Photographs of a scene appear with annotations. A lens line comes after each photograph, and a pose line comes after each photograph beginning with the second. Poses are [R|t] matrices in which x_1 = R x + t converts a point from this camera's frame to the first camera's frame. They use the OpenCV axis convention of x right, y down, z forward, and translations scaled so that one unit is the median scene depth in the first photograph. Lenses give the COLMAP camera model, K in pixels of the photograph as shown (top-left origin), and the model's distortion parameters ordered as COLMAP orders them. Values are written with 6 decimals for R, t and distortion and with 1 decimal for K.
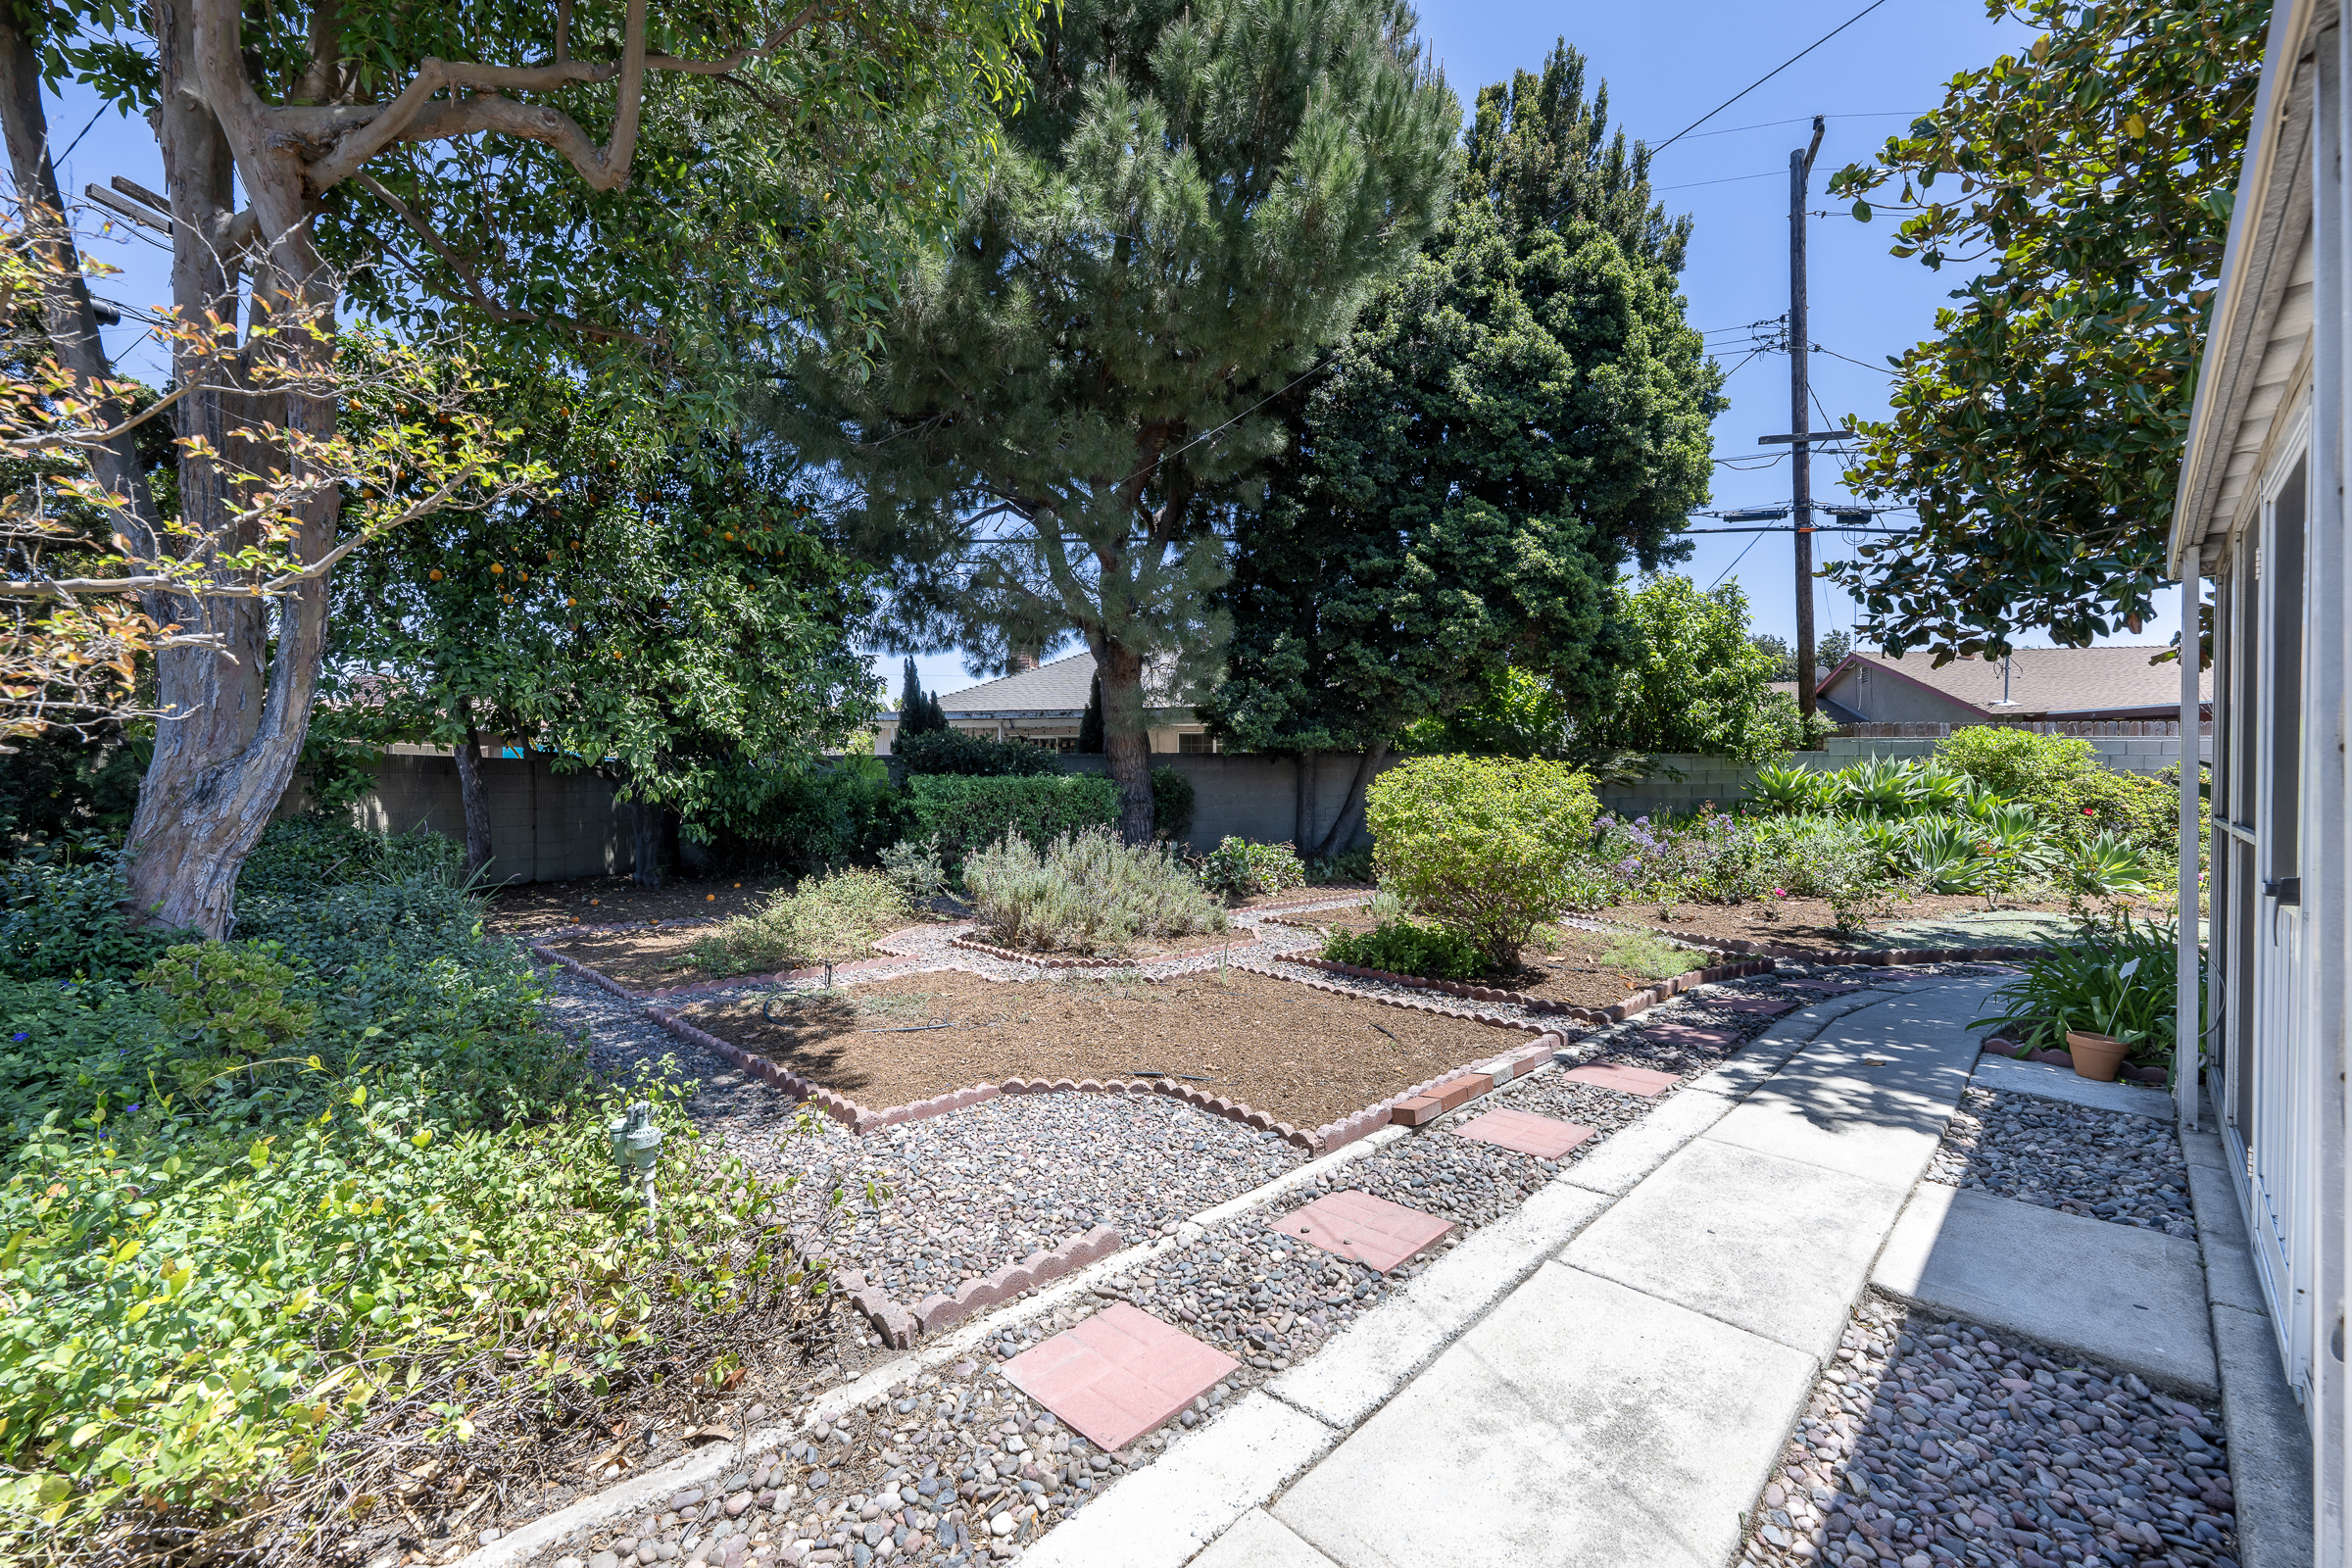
lens RADIAL K [[940.0, 0, 1175.2], [0, 940.0, 792.1], [0, 0, 1]] dist [-0.000535, -0.000269]
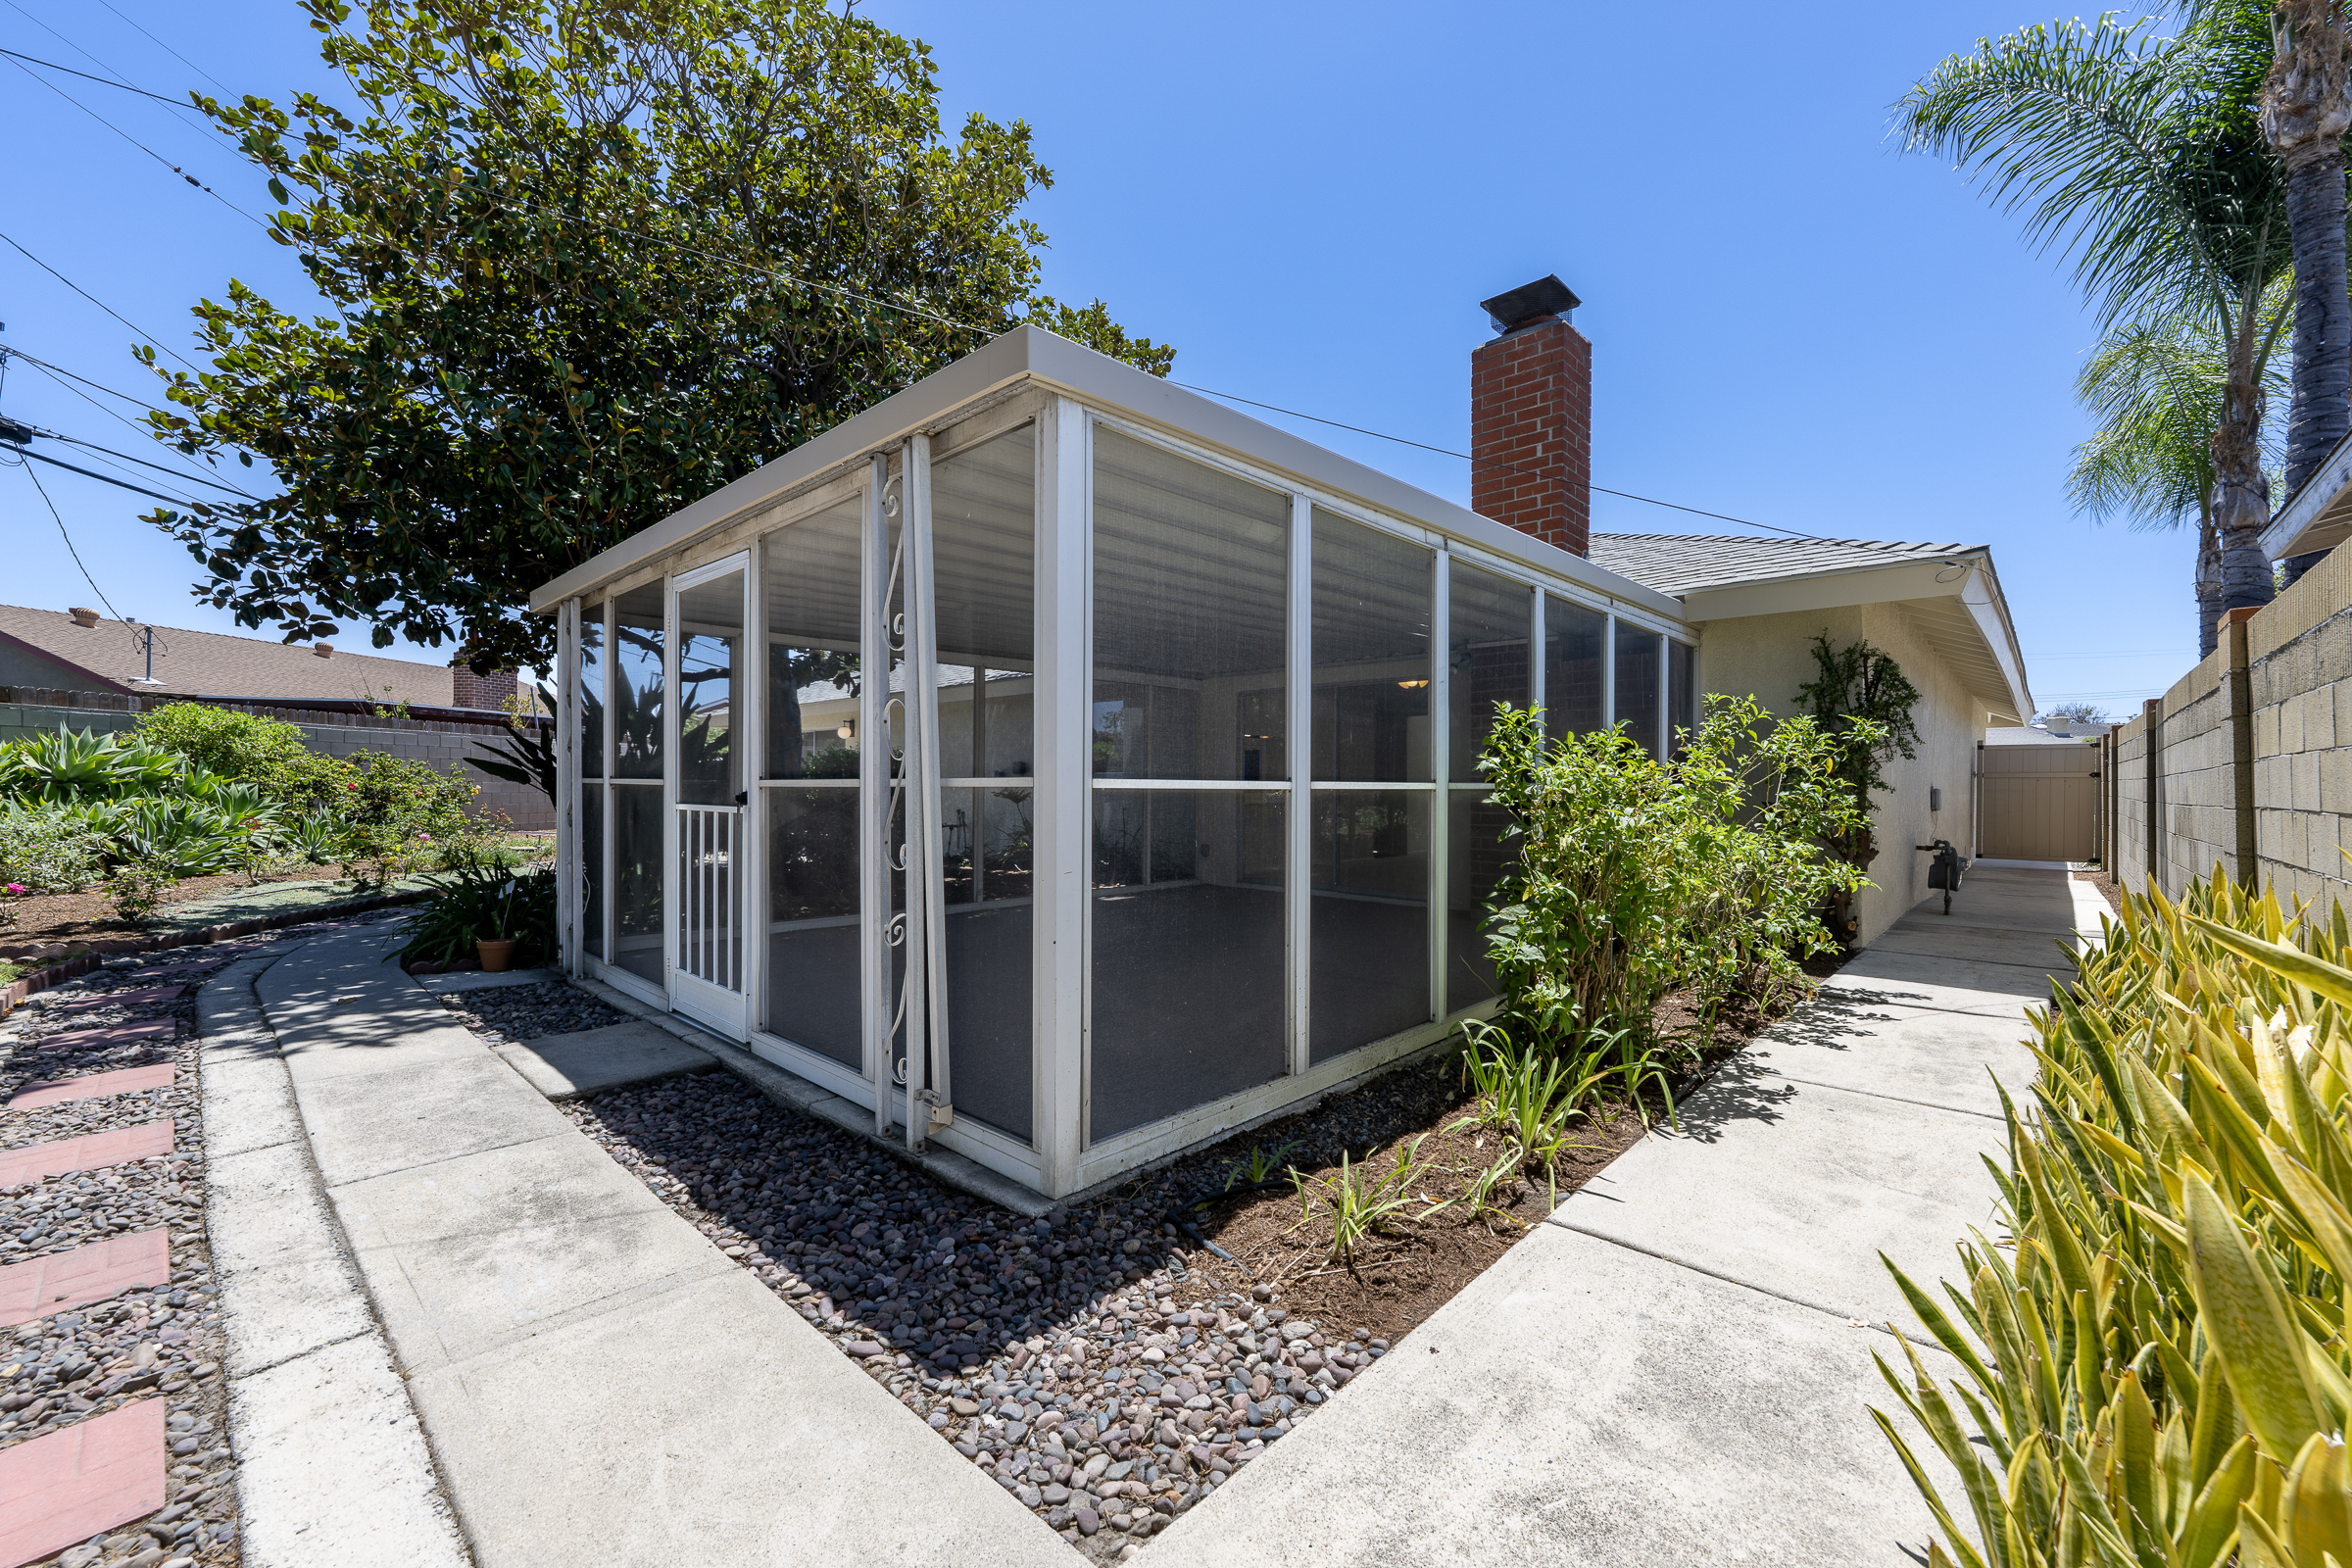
lens RADIAL K [[940.0, 0, 1175.2], [0, 940.0, 792.1], [0, 0, 1]] dist [-0.000535, -0.000269]
pose [[-0.031506, -0.008631, 0.999466, -0.268301], [-0.000441, 0.999963, 0.008621, 0.023312], [-0.999503, -0.000169, -0.031509, 0.045206]]
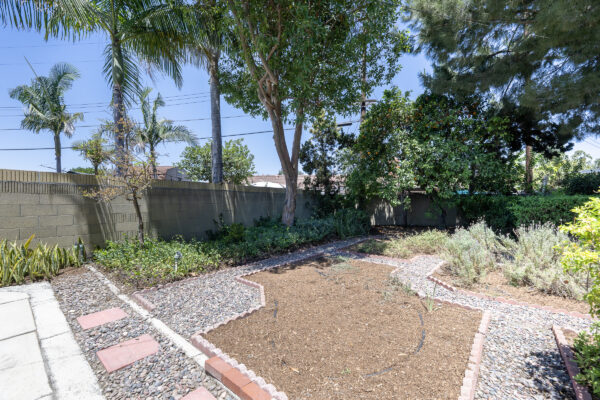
lens RADIAL K [[239.8, 0, 299.8], [0, 239.8, 202.1], [0, 0, 1]] dist [-0.000535, -0.000269]
pose [[0.095832, 0.000116, -0.995398, 0.450005], [-0.002374, 0.999997, -0.000112, -0.002156], [0.995395, 0.002374, 0.095832, 0.657470]]
